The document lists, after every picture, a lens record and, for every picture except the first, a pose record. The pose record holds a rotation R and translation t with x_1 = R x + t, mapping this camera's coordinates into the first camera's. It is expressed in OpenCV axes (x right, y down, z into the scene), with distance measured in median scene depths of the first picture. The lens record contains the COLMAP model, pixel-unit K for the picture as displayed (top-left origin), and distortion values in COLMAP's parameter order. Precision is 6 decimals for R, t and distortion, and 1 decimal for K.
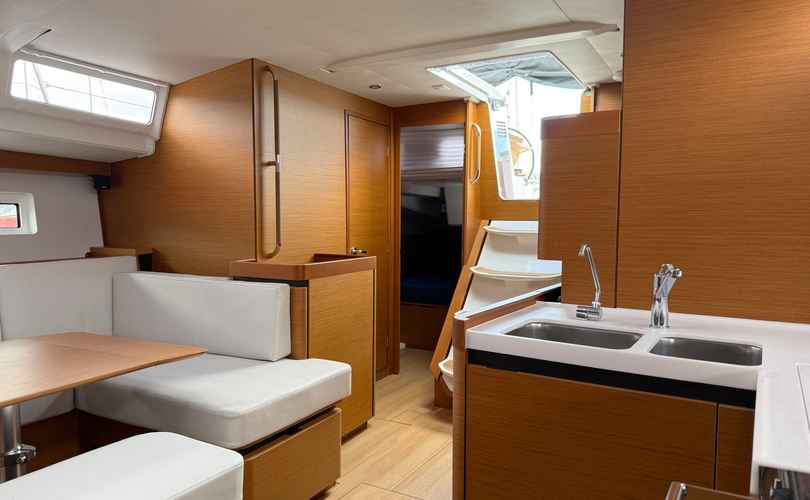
lens RADIAL K [[561.0, 0, 407.2], [0, 561.0, 256.2], [0, 0, 1]] dist [0.108361, -0.139822]
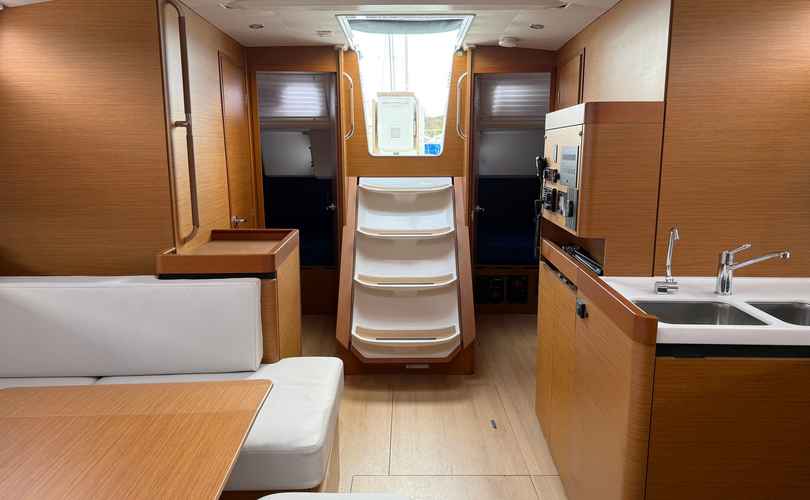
lens RADIAL K [[561.0, 0, 407.2], [0, 561.0, 256.2], [0, 0, 1]] dist [0.108361, -0.139822]
pose [[0.869510, -0.101527, 0.483369, -0.315343], [0.042804, 0.990453, 0.131038, -0.062171], [-0.492058, -0.093248, 0.865554, 0.125629]]
